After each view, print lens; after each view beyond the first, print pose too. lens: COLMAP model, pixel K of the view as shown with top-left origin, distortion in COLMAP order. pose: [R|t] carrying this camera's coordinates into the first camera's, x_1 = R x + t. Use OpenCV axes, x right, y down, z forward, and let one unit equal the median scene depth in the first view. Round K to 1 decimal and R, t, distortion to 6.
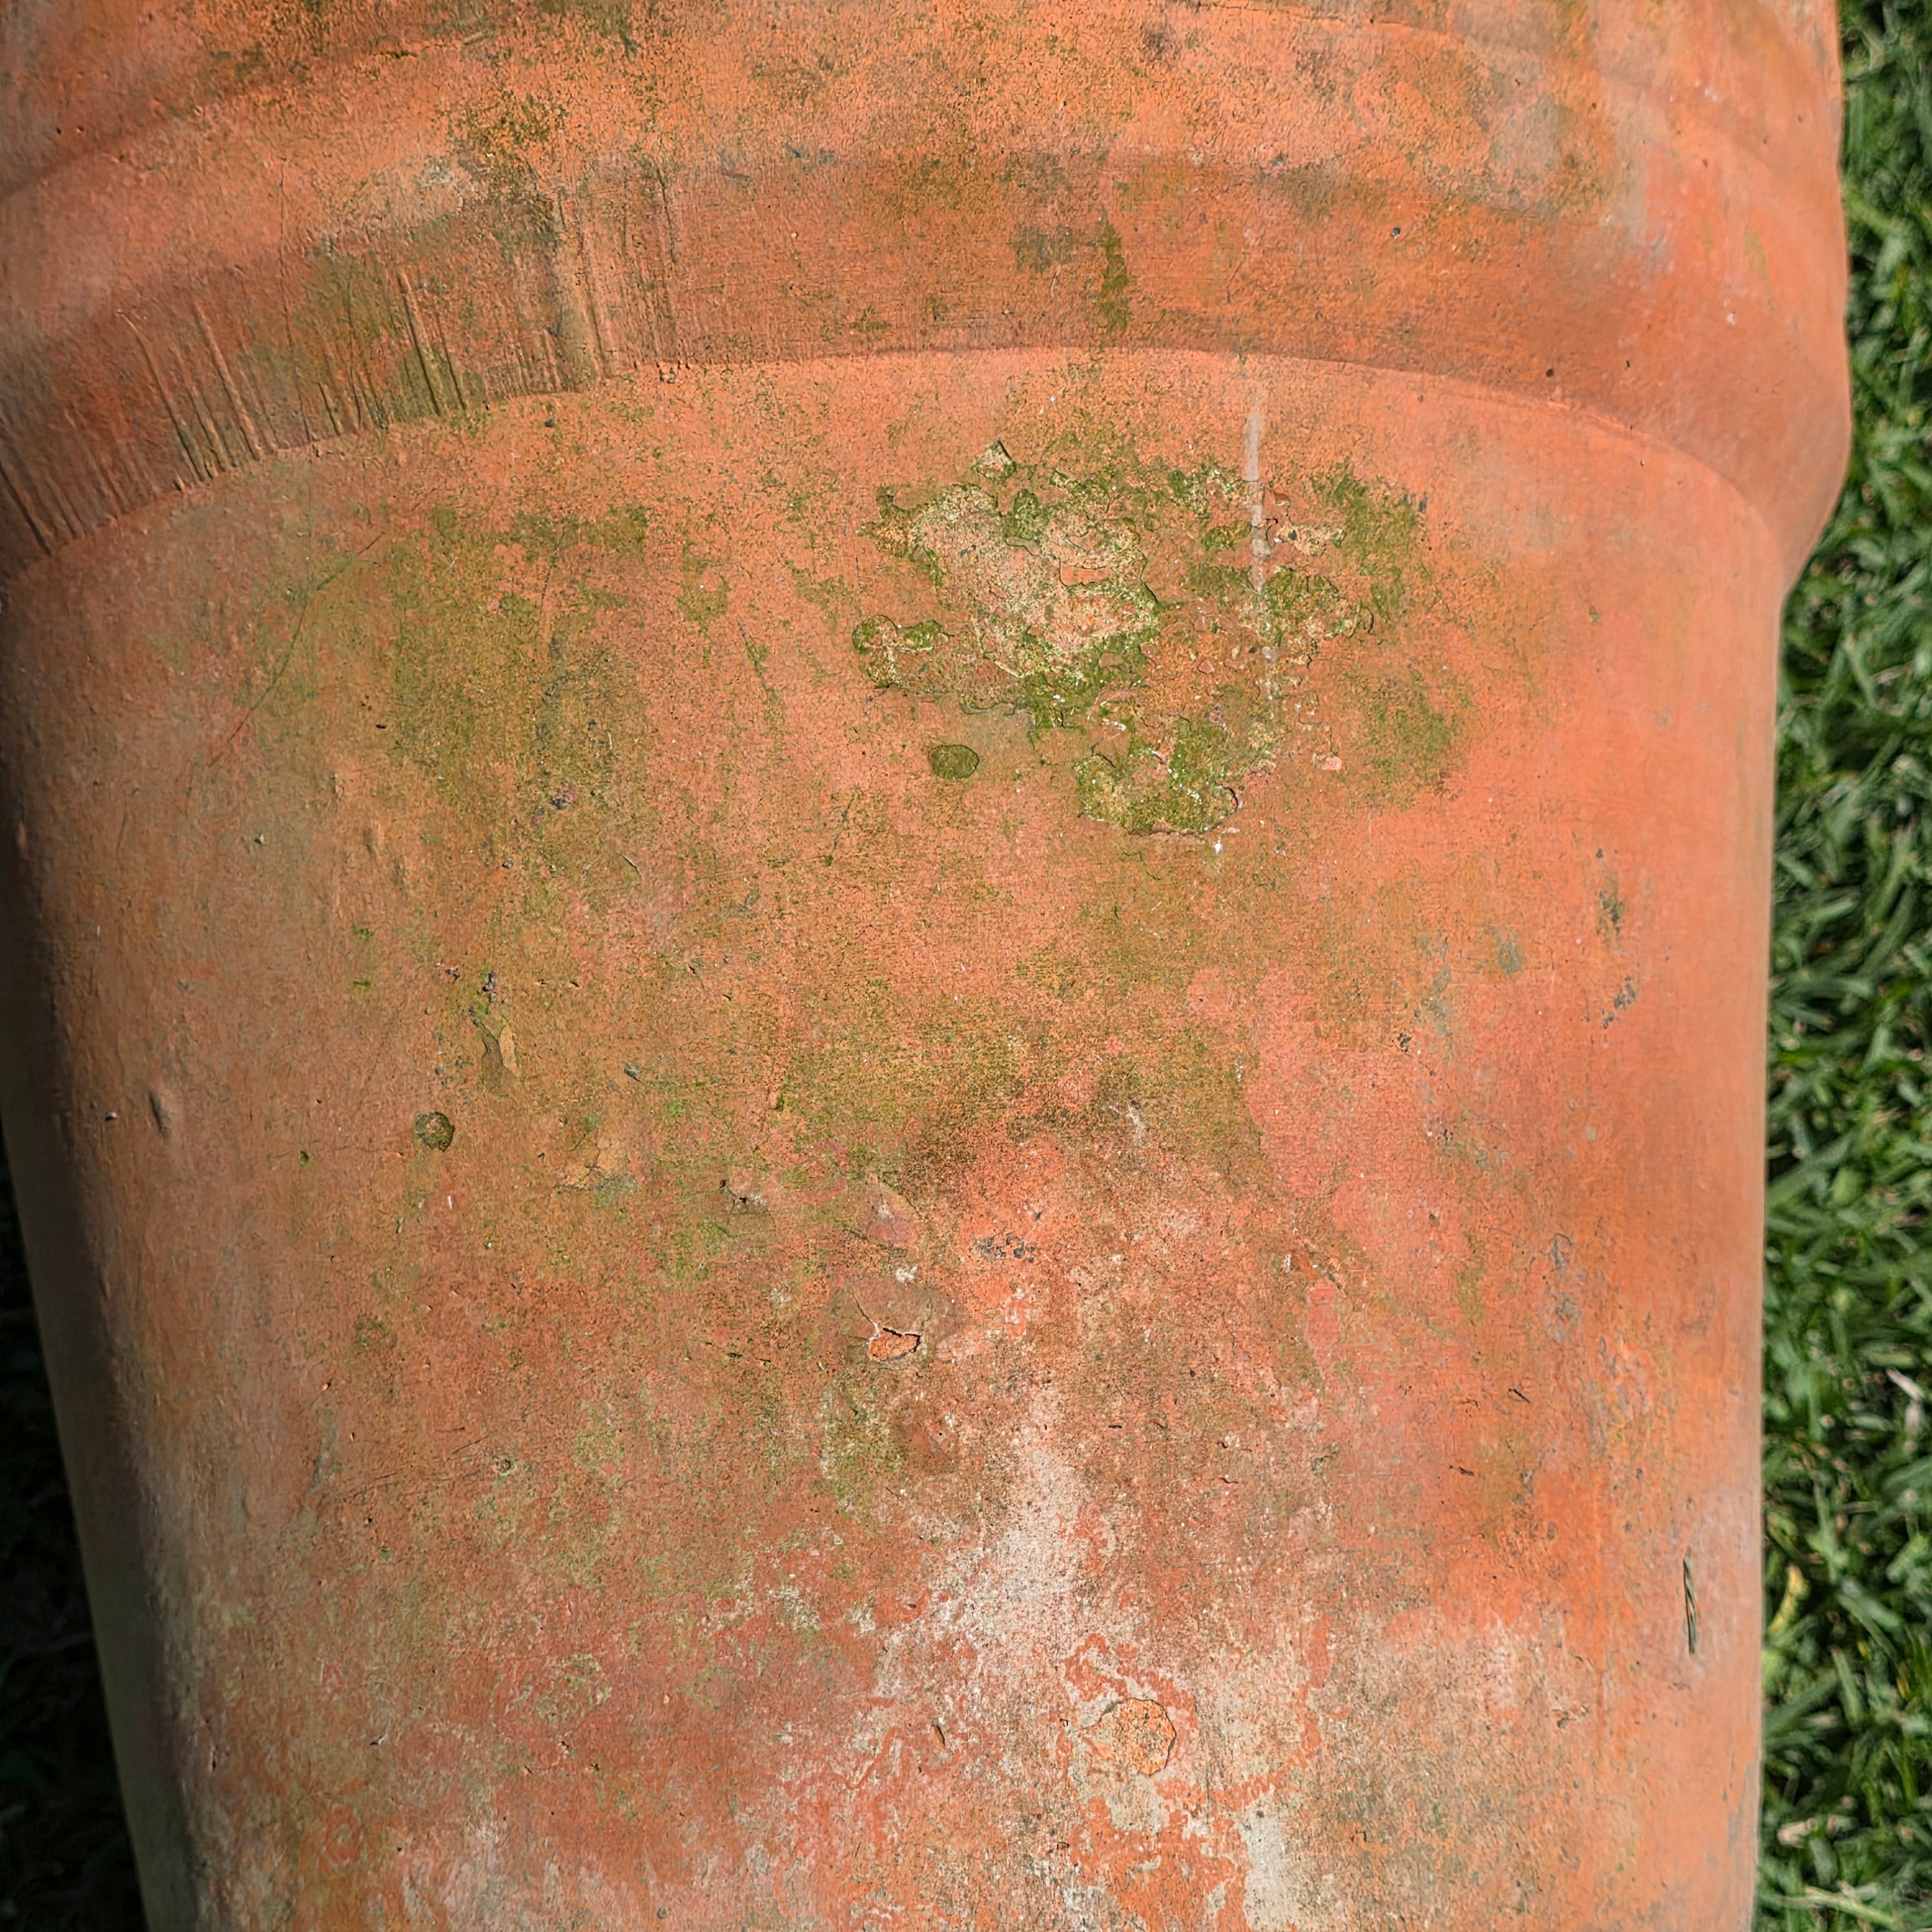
lens RADIAL K [[3406.4, 0, 966.0], [0, 3406.4, 966.0], [0, 0, 1]] dist [0.229211, -1.035419]
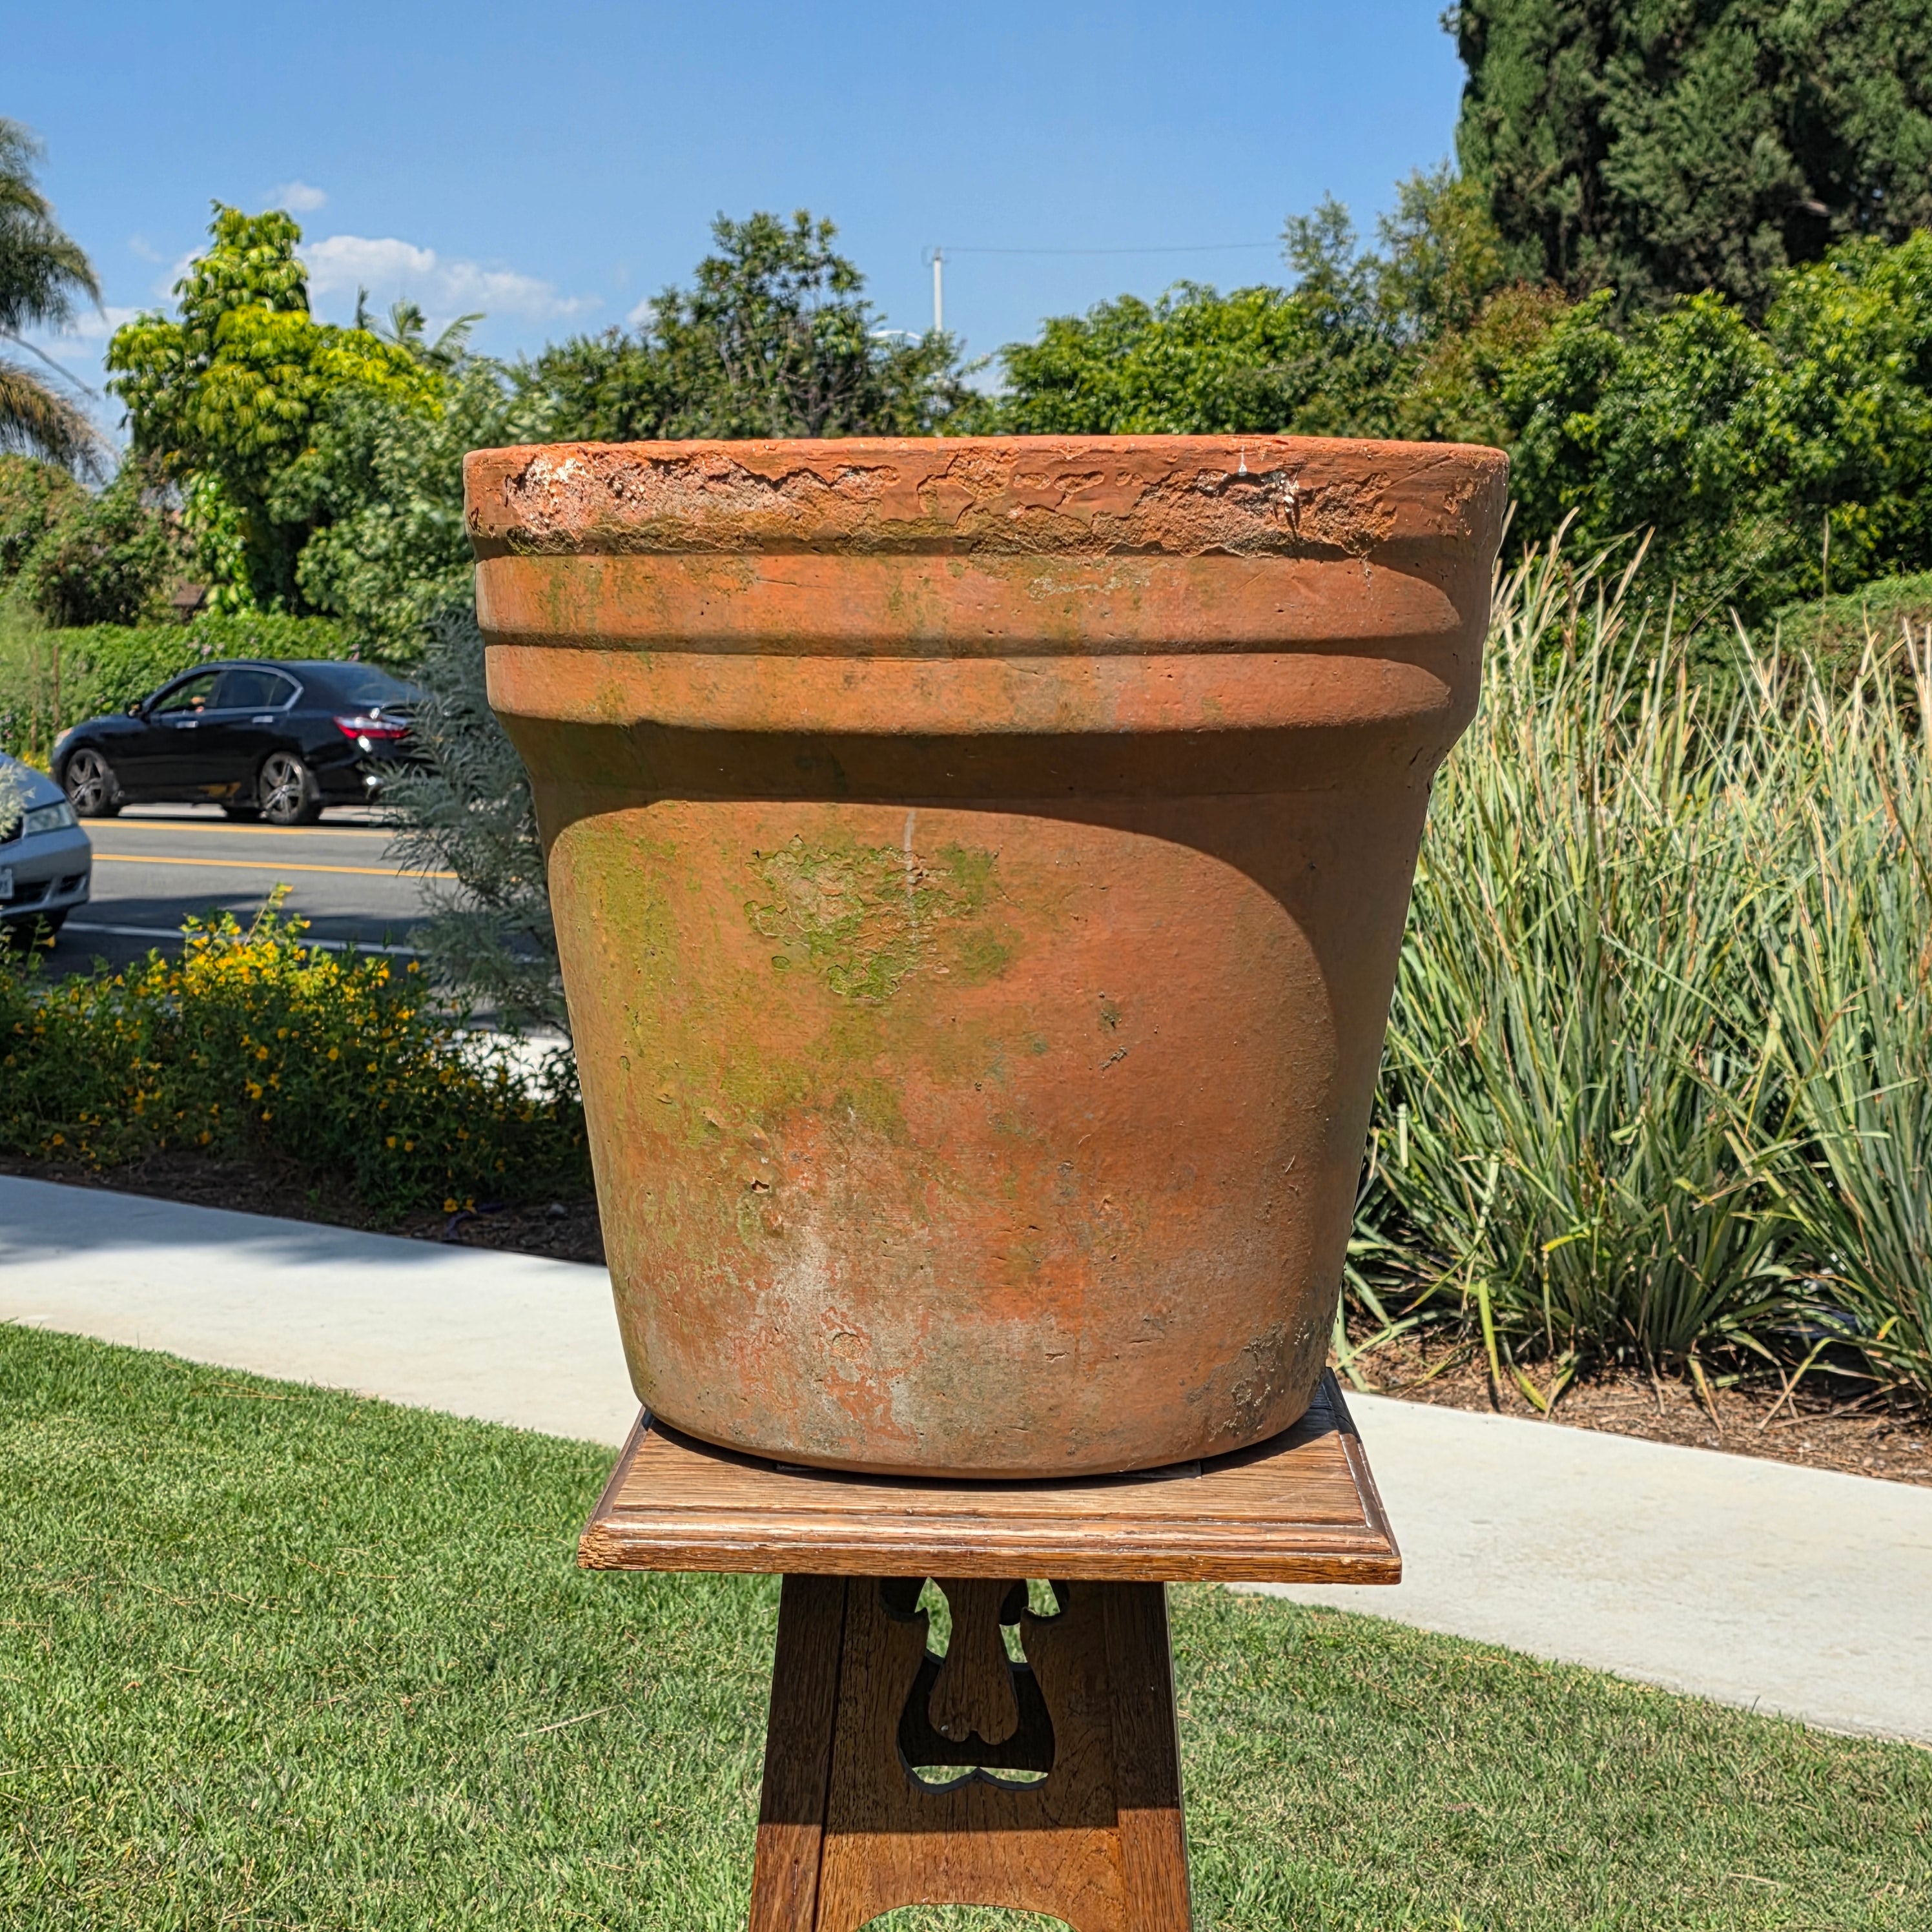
lens RADIAL K [[3451.4, 0, 977.1], [0, 3451.4, 955.8], [0, 0, 1]] dist [0.246441, -0.720612]
pose [[0.866186, 0.146876, -0.477651, 1.269163], [0.031162, 0.938096, 0.344971, -0.893765], [0.498750, -0.313694, 0.807988, -0.890571]]
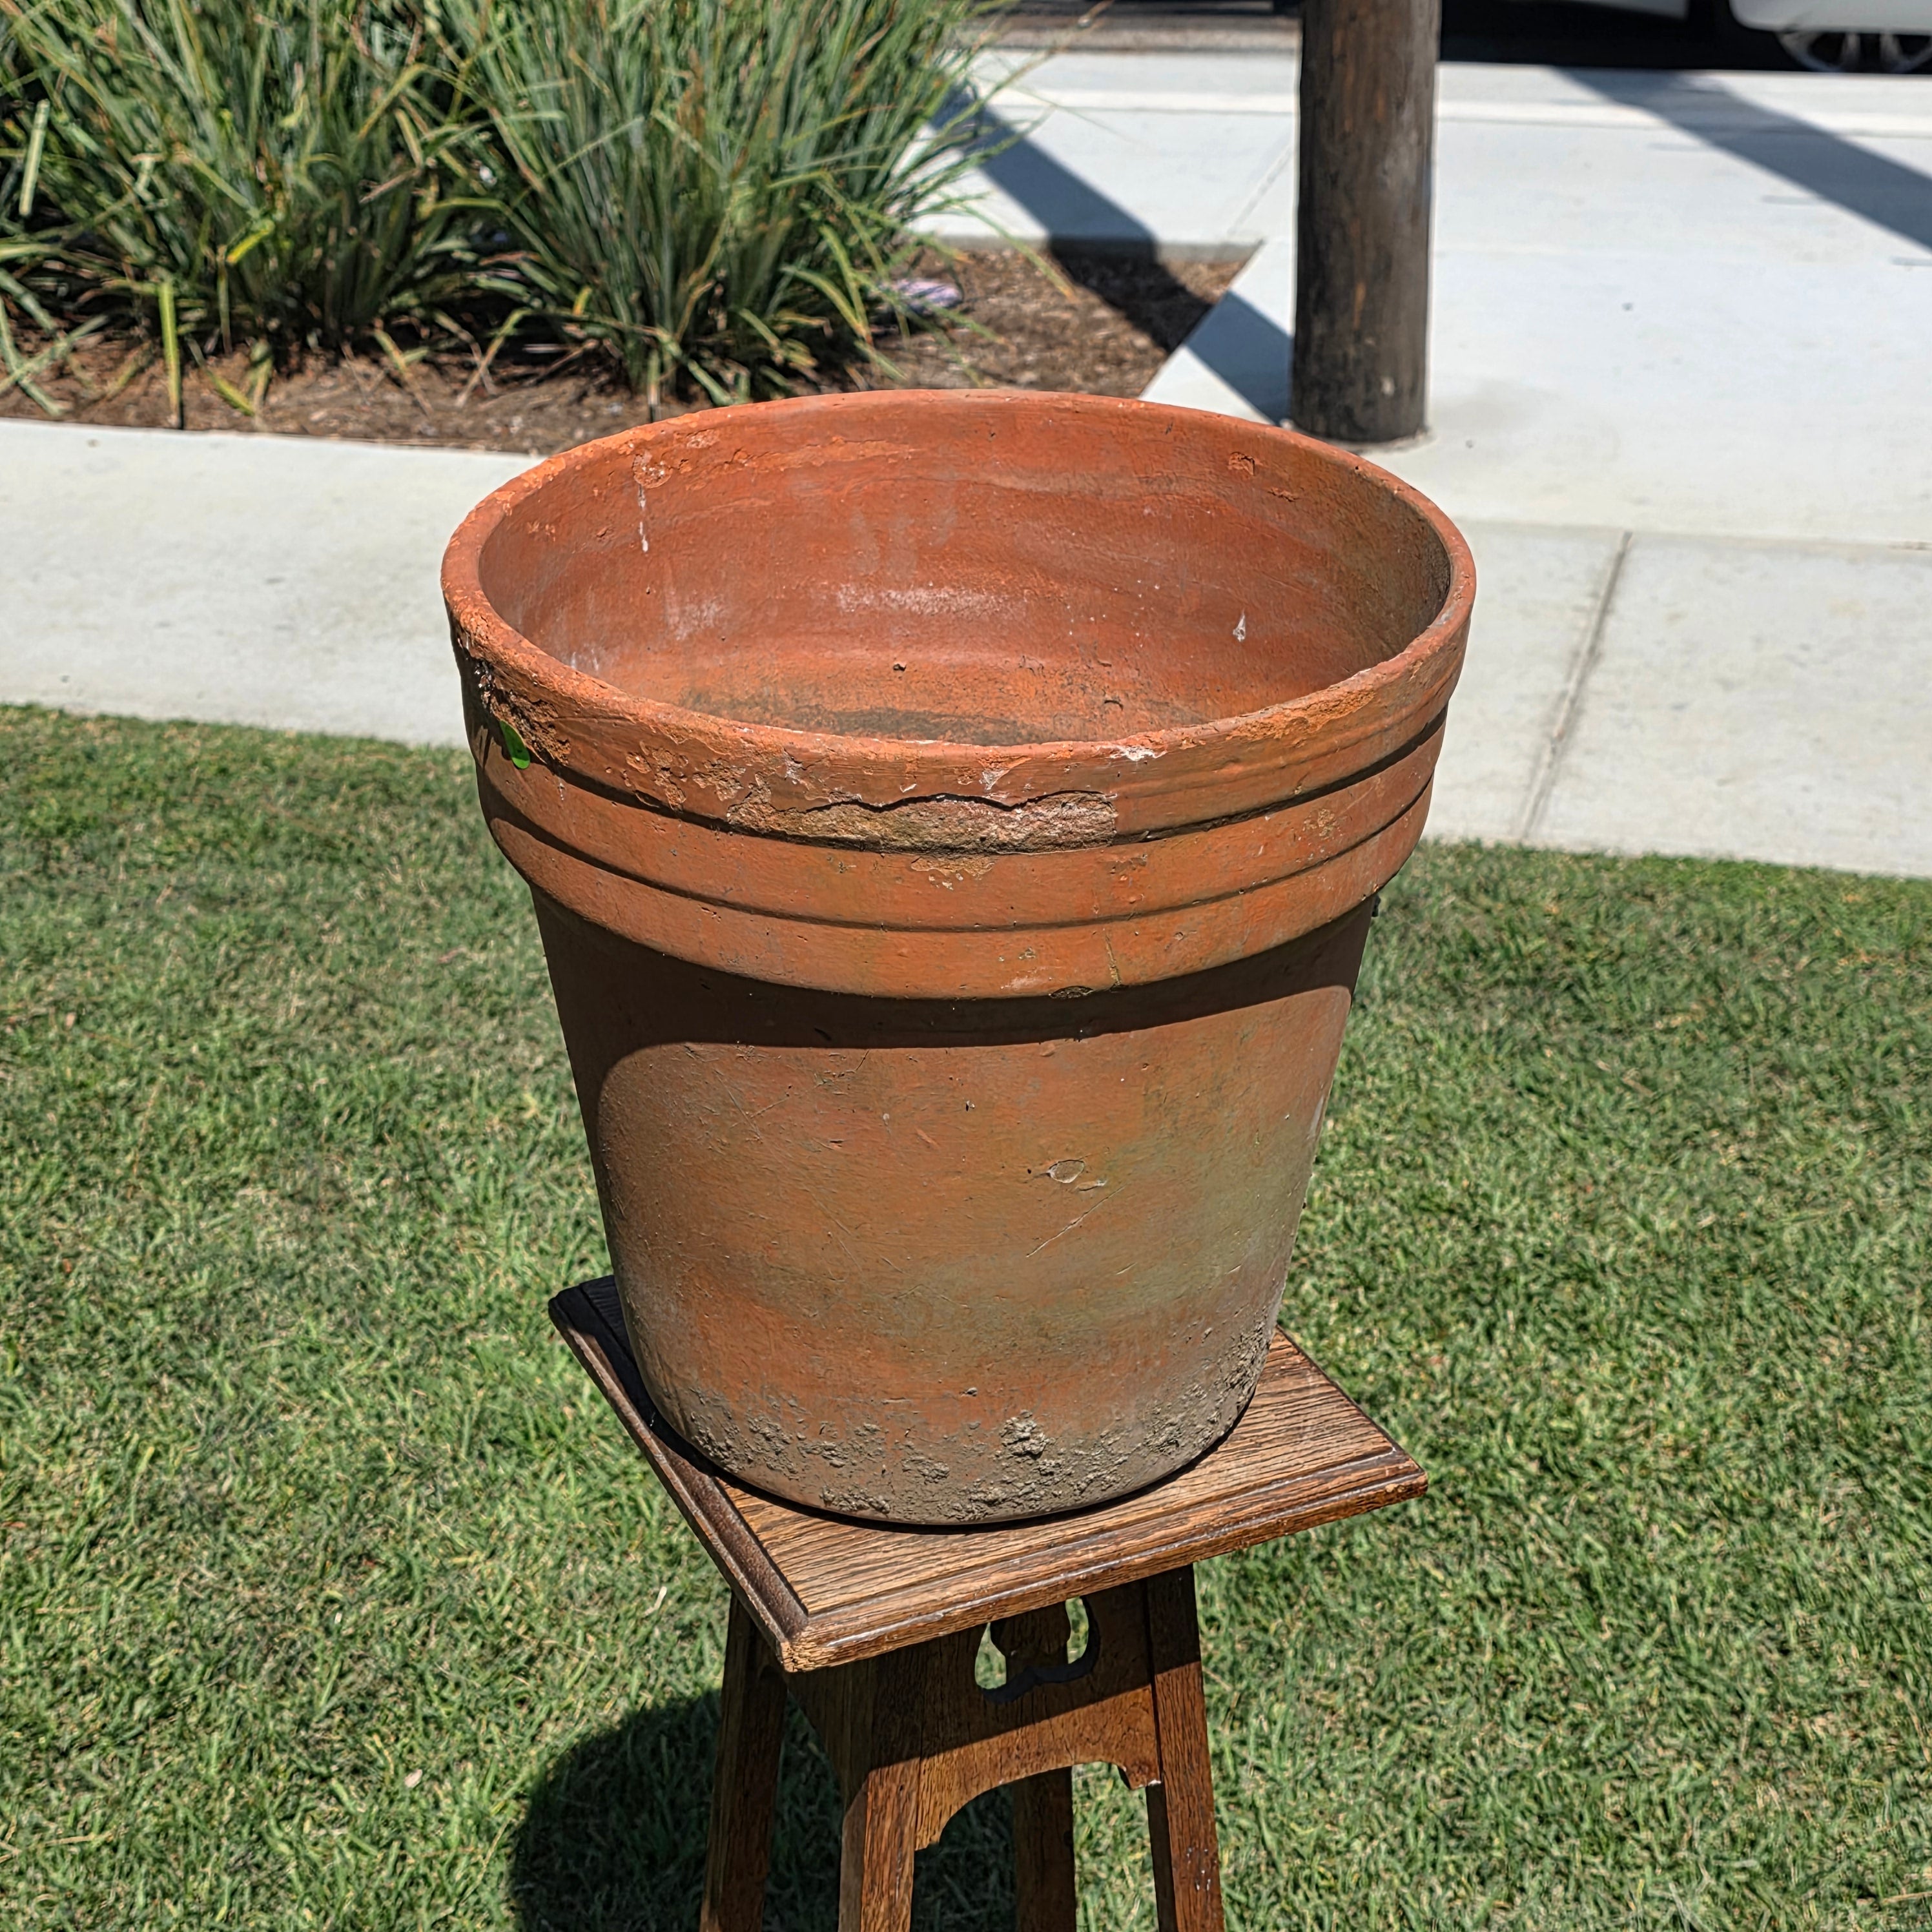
lens RADIAL K [[3426.7, 0, 1015.1], [0, 3426.7, 962.9], [0, 0, 1]] dist [0.353961, -2.130937]
pose [[0.994139, 0.106443, 0.018920, -0.037169], [-0.093206, 0.755176, 0.648862, -1.840850], [0.054779, -0.646822, 0.760671, -0.860442]]
